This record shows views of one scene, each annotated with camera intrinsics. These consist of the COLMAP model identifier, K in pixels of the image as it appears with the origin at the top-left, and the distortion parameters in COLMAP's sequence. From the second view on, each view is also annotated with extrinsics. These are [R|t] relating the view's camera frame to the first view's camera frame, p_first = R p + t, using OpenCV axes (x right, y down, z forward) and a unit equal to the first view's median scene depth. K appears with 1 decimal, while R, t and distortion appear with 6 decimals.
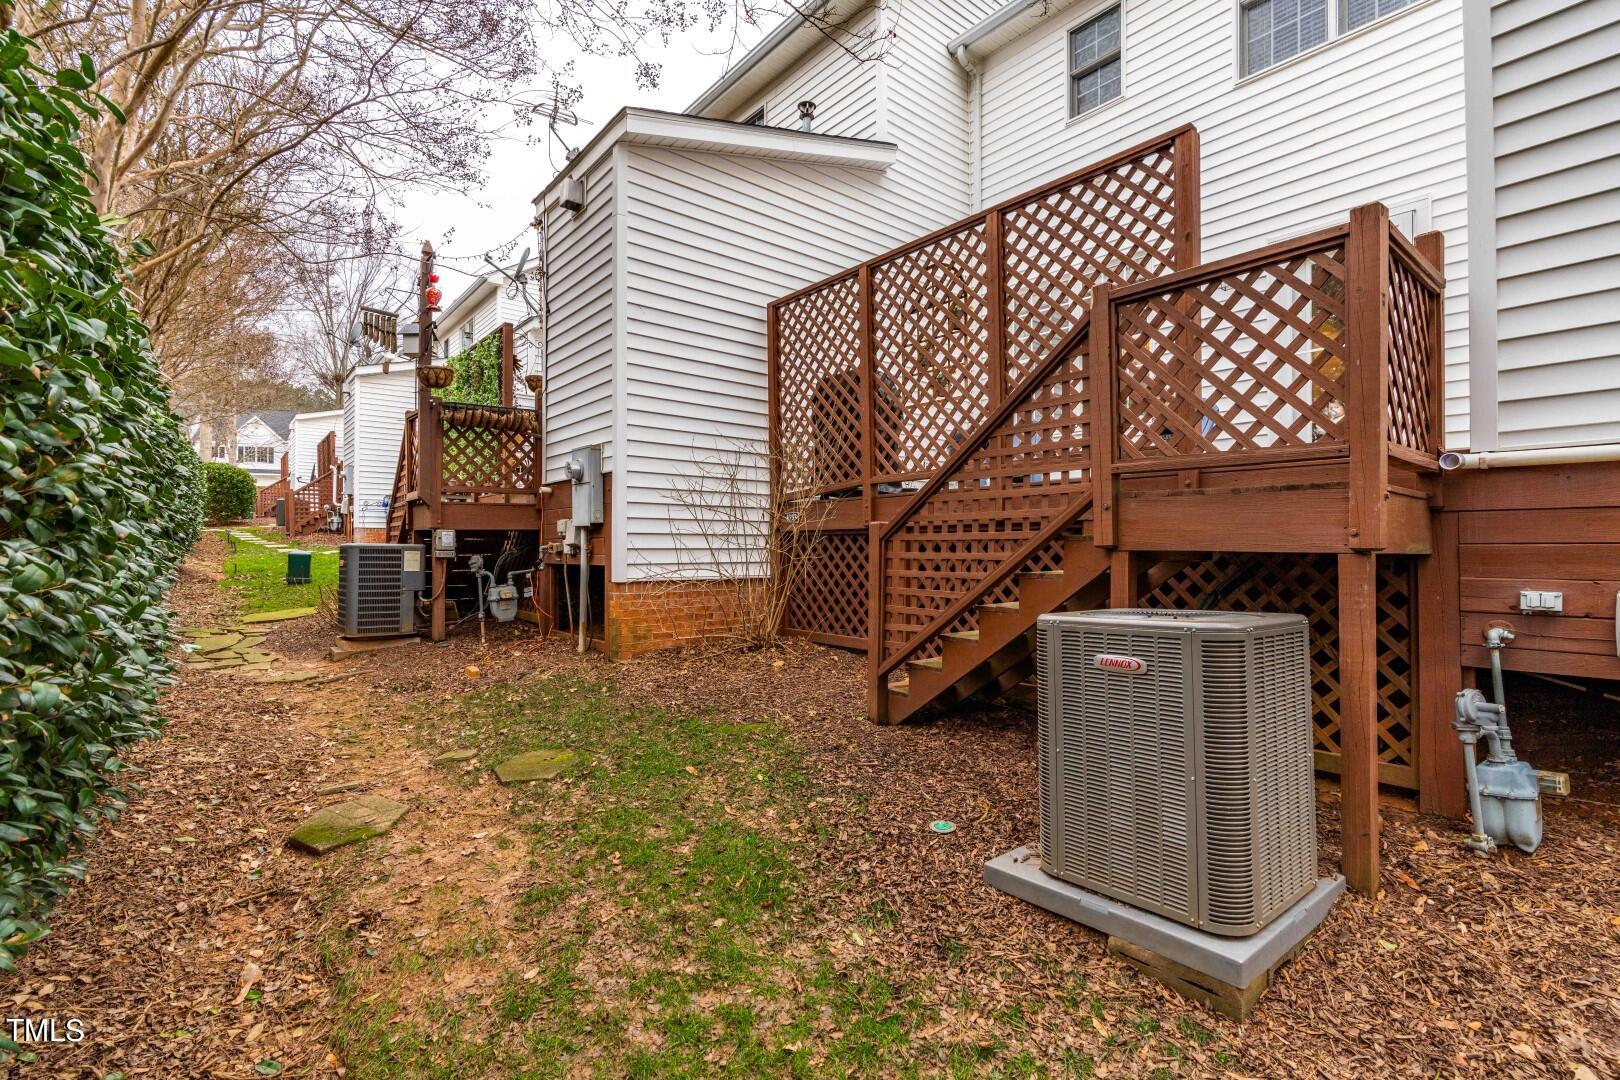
lens RADIAL K [[729.6, 0, 810.0], [0, 729.6, 540.0], [0, 0, 1]] dist [0.001471, 0.000178]
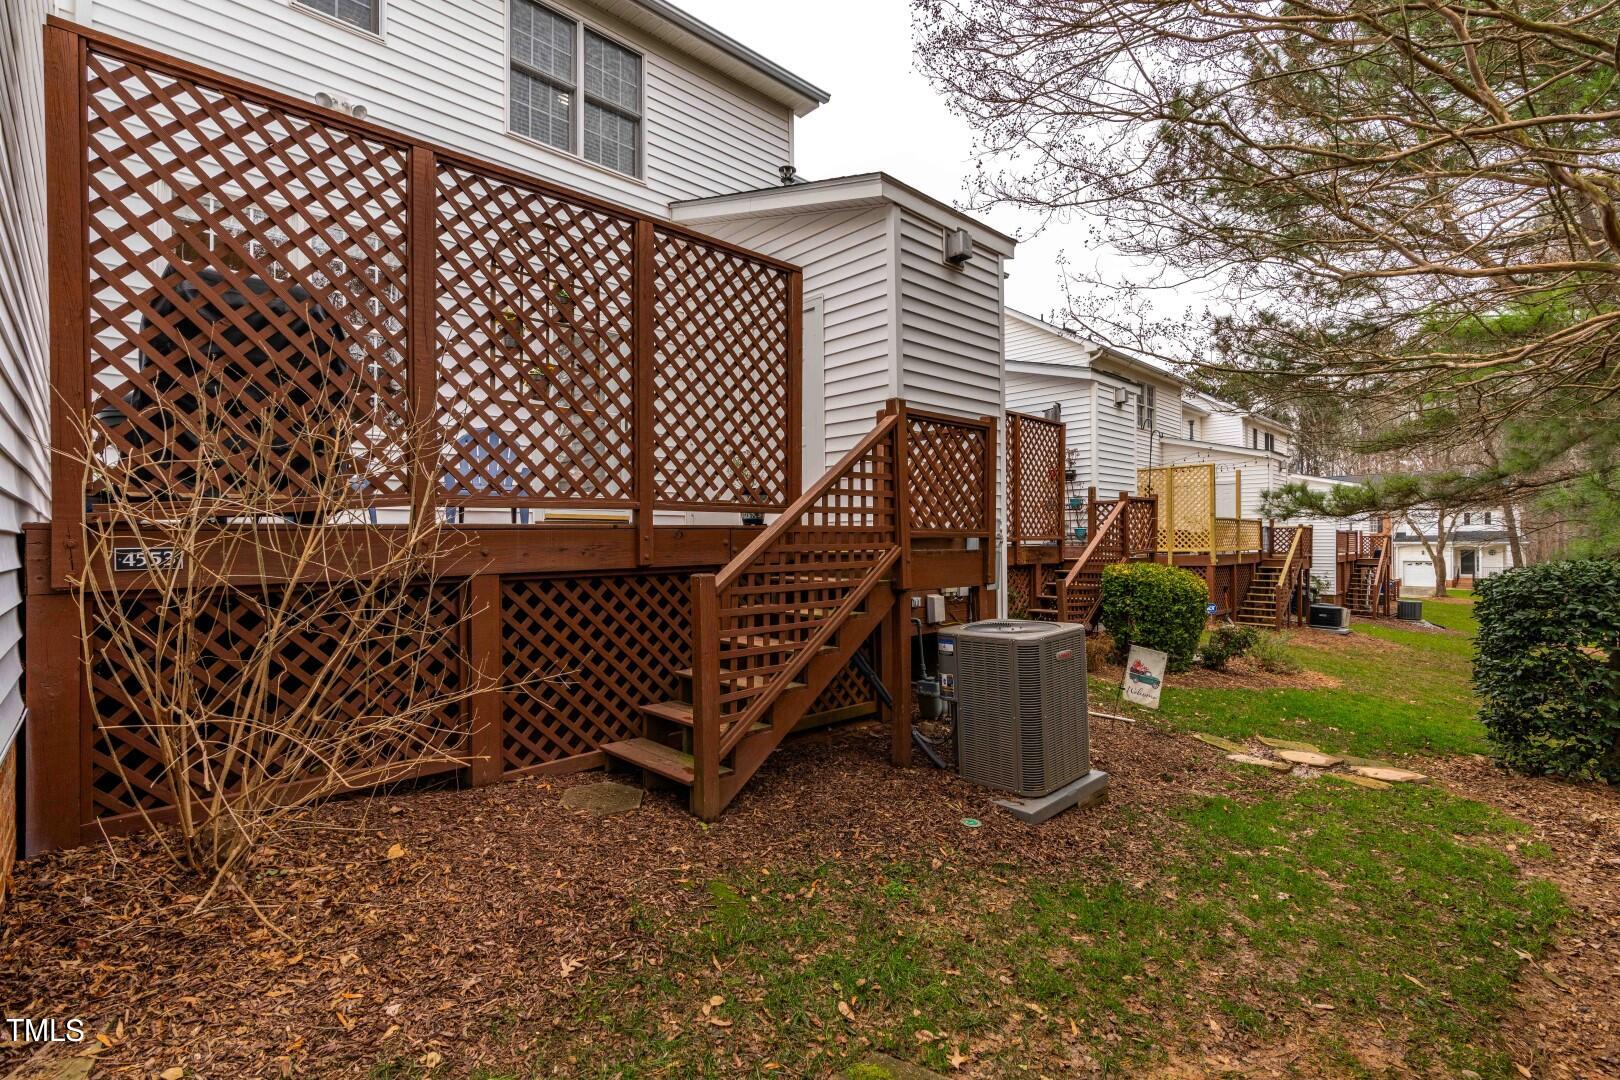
lens RADIAL K [[737.2, 0, 811.9], [0, 737.2, 533.7], [0, 0, 1]] dist [-0.029871, 0.012022]
pose [[-0.052697, 0.013627, 0.998518, -0.661078], [-0.004888, 0.999891, -0.013904, -0.049132], [-0.998599, -0.005614, -0.052625, 0.840895]]
